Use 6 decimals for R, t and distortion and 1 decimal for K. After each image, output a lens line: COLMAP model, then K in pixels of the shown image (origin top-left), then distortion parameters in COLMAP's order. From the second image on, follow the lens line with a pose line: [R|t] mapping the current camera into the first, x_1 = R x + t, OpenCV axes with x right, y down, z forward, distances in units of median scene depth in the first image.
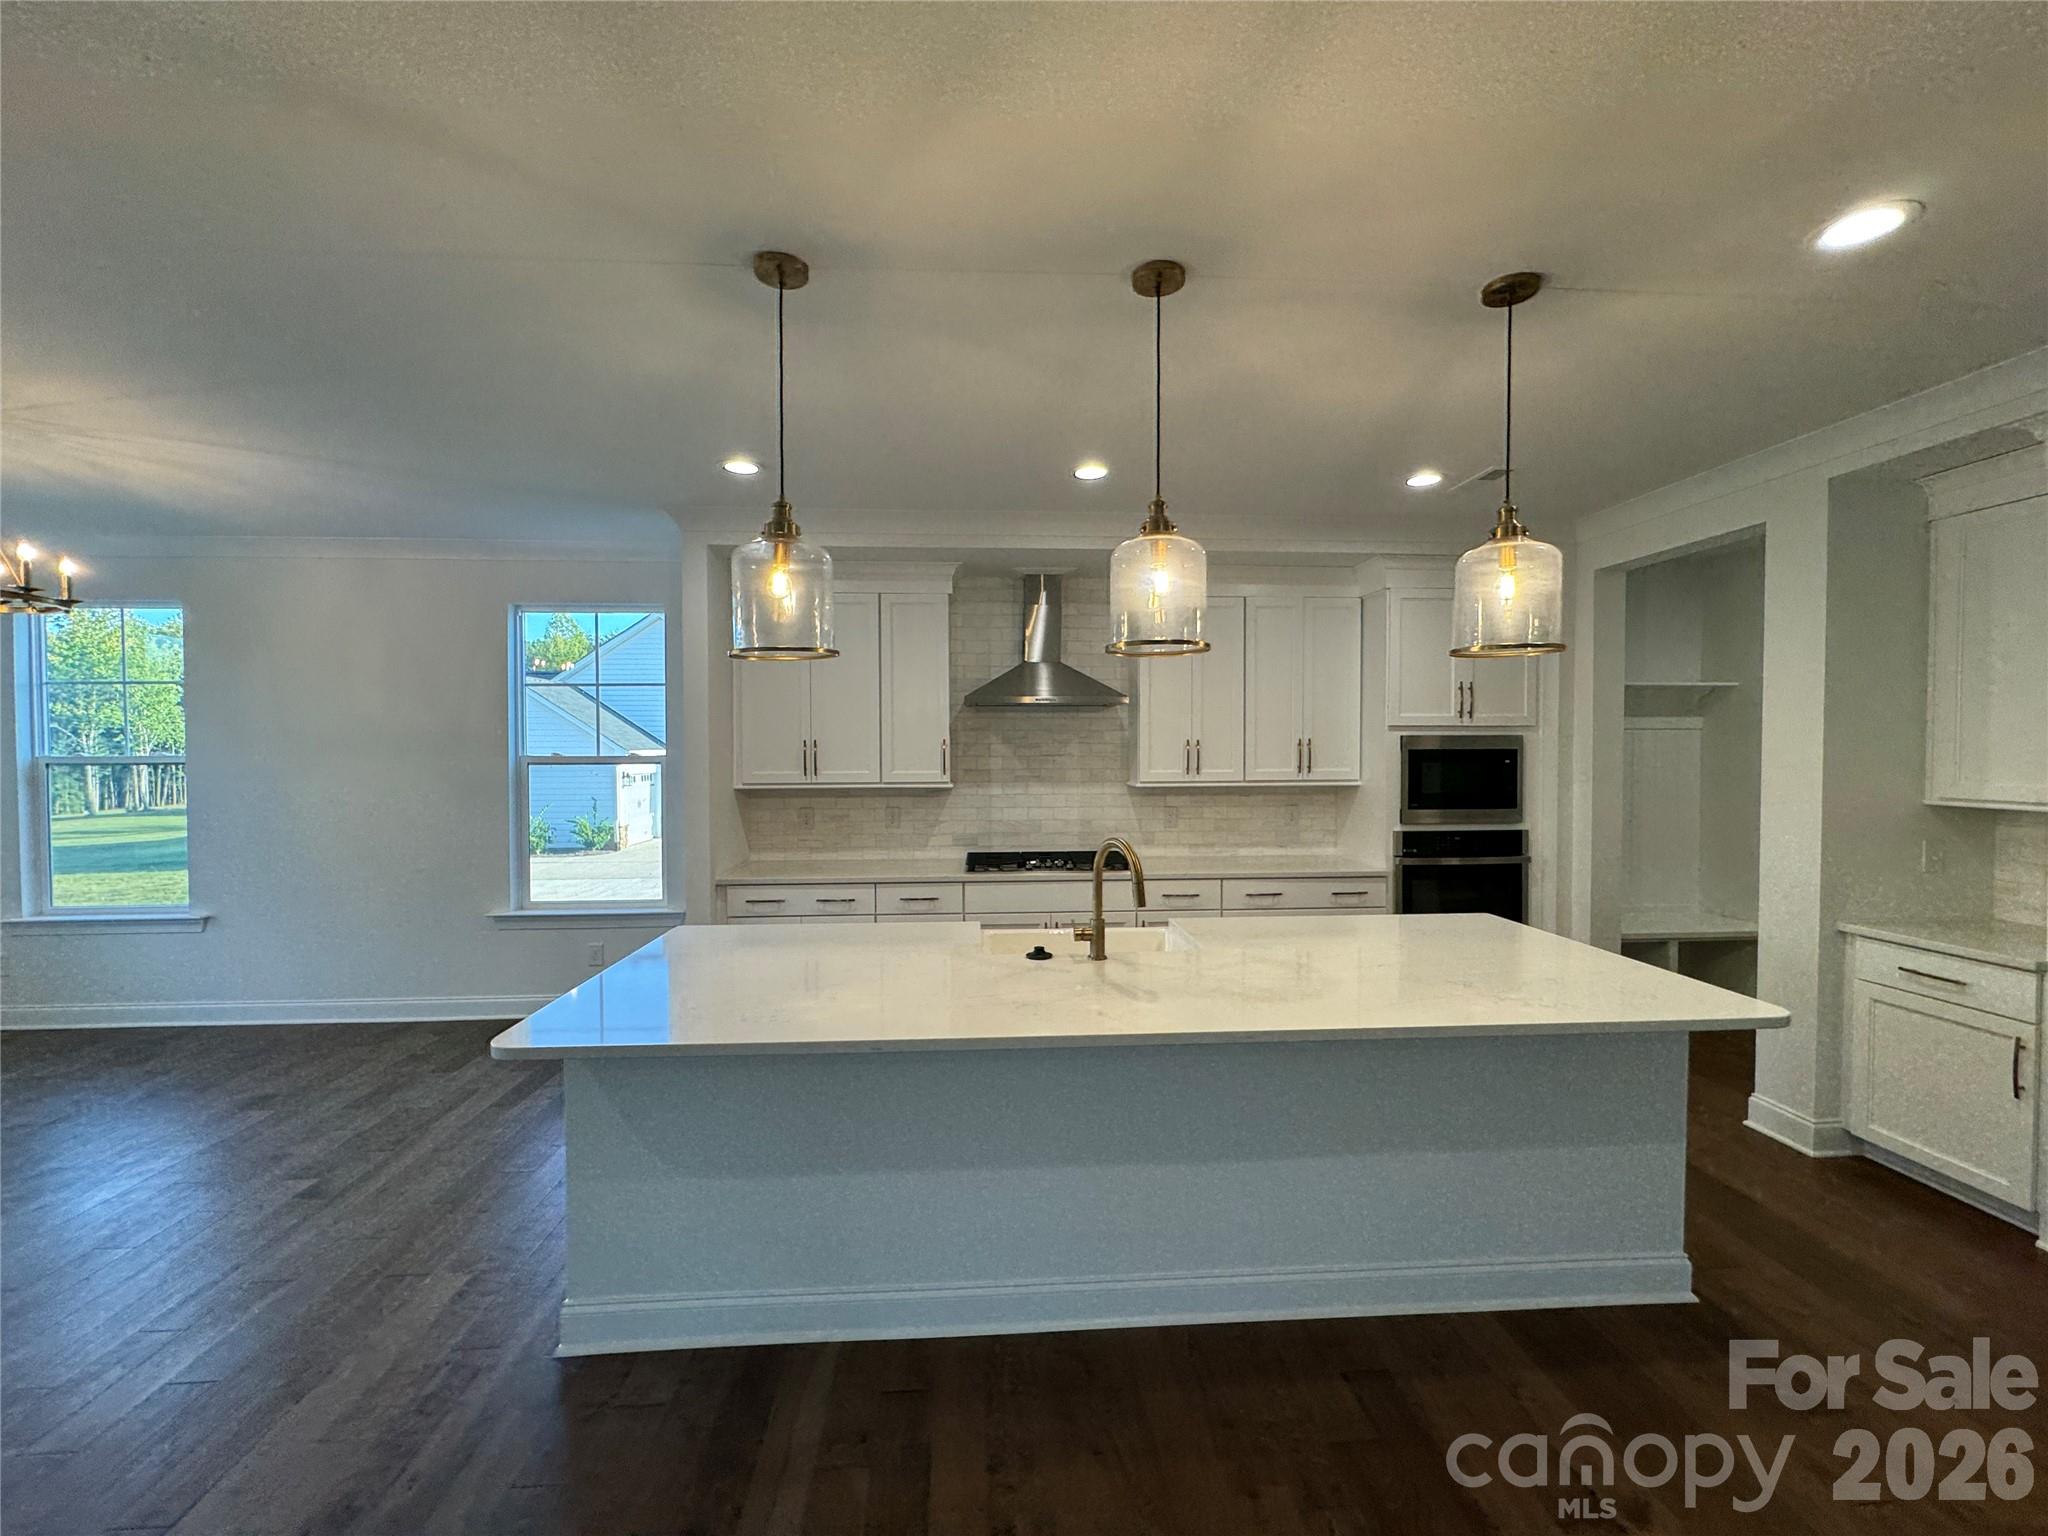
lens RADIAL K [[821.4, 0, 1022.0], [0, 821.4, 766.0], [0, 0, 1]] dist [-0.003103, 0.000043]
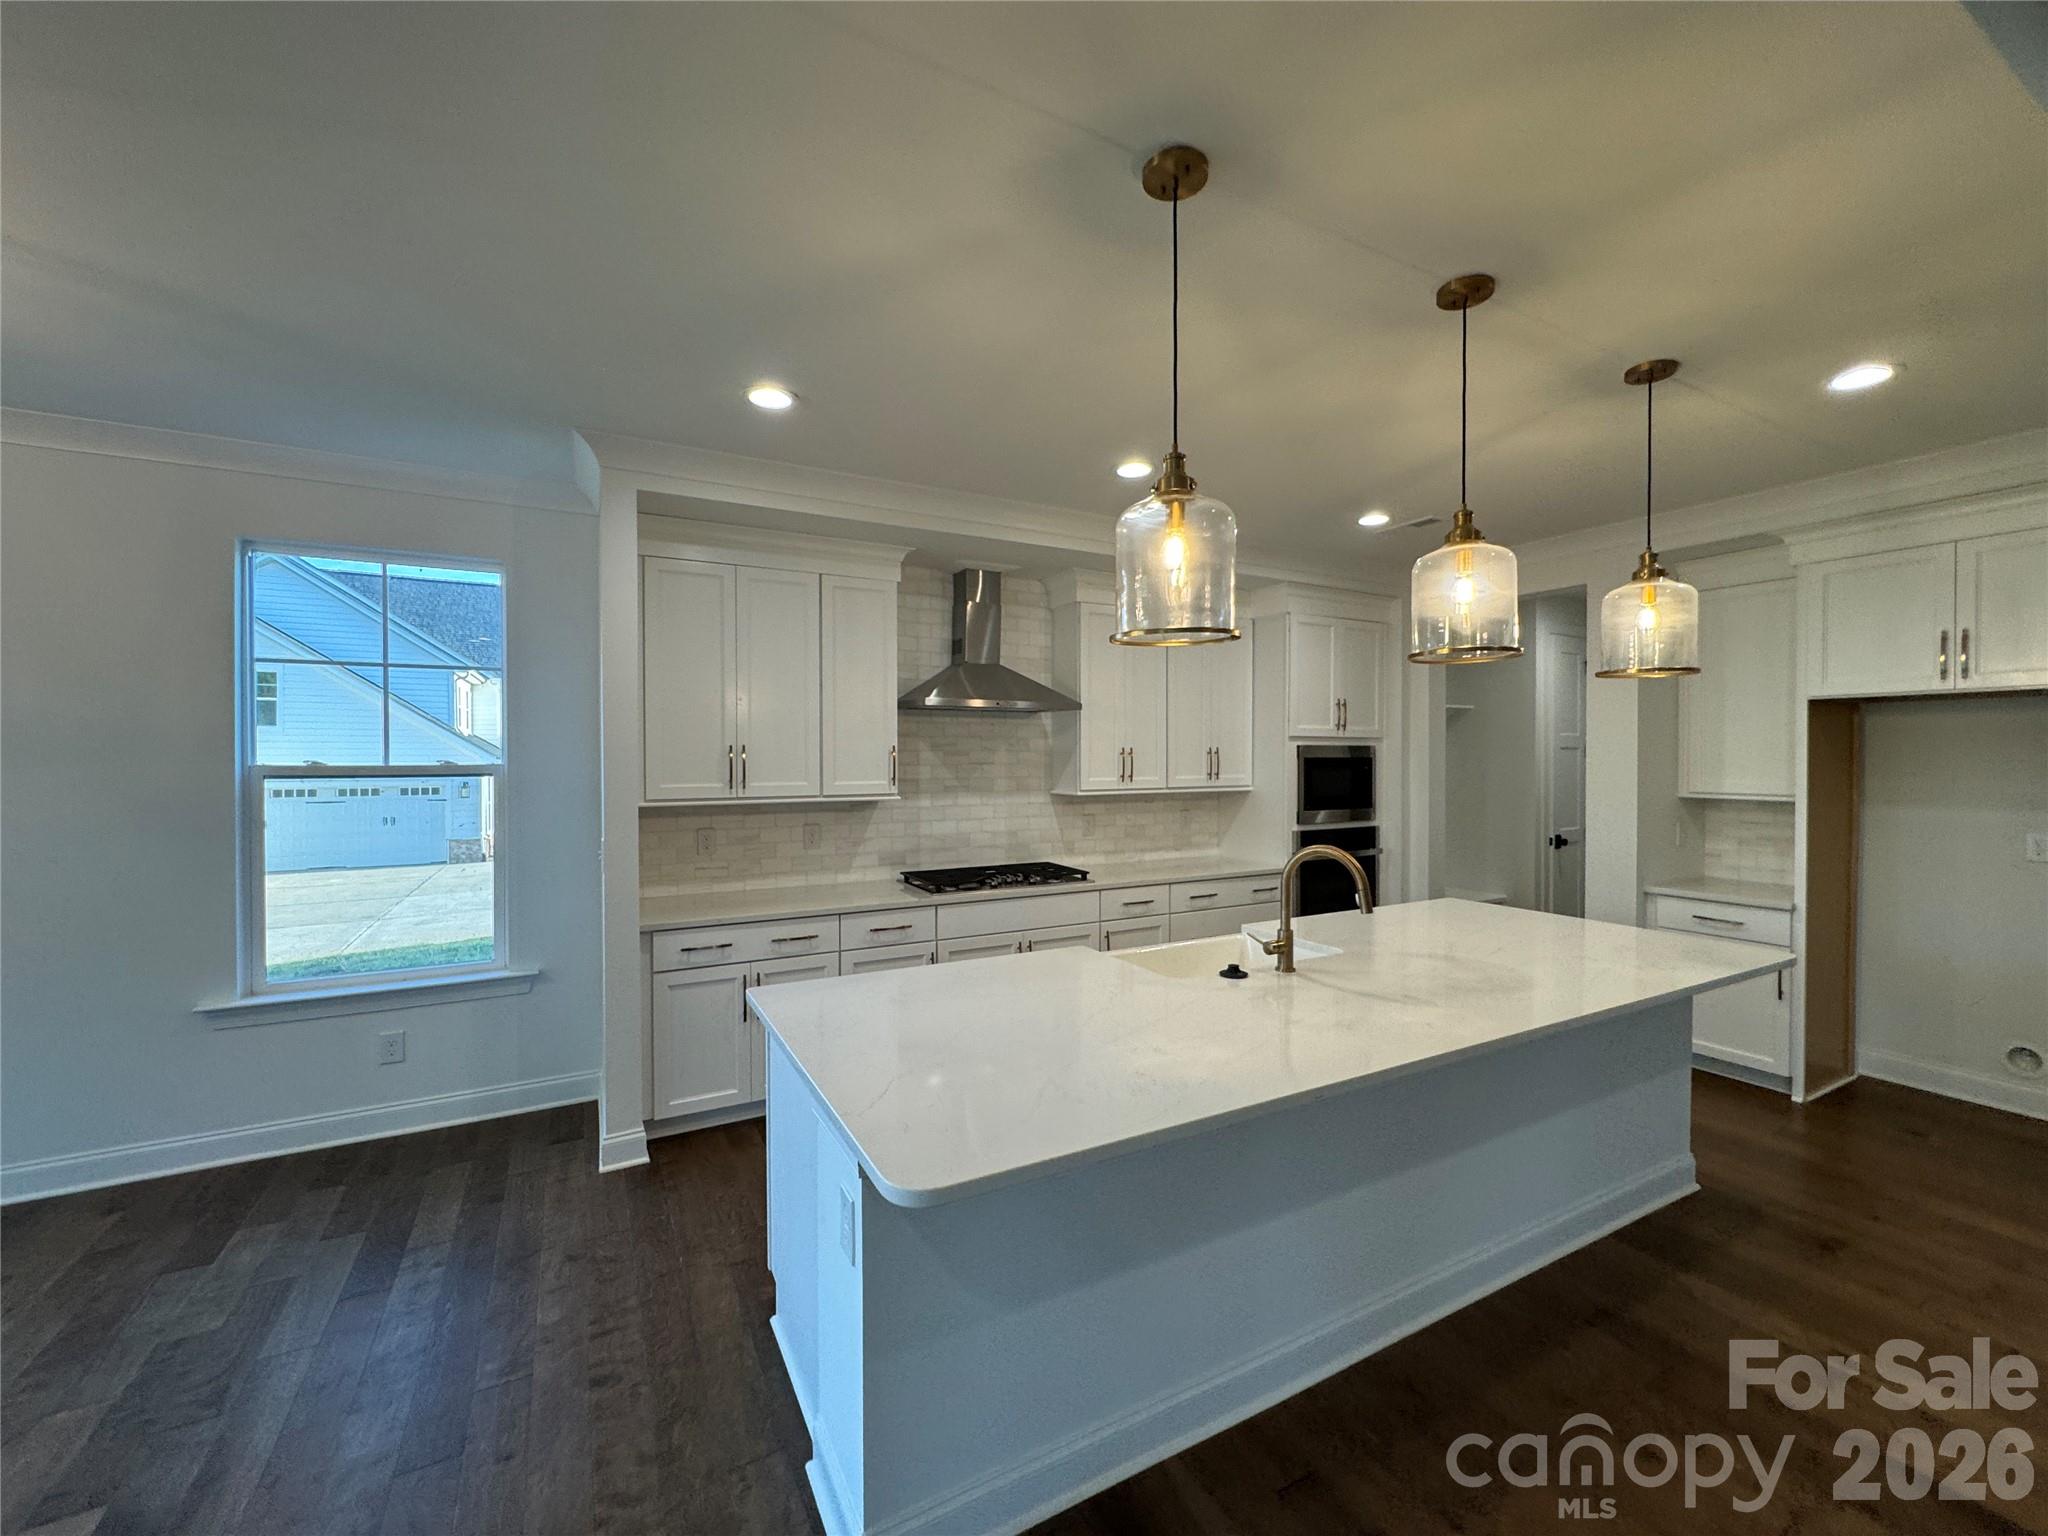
lens RADIAL K [[821.4, 0, 1022.6], [0, 821.4, 767.4], [0, 0, 1]] dist [-0.003103, 0.000043]
pose [[0.908364, -0.003399, 0.418166, -0.332303], [0.007573, 0.999937, -0.008321, -0.000511], [-0.418111, 0.010725, 0.908332, 0.136430]]
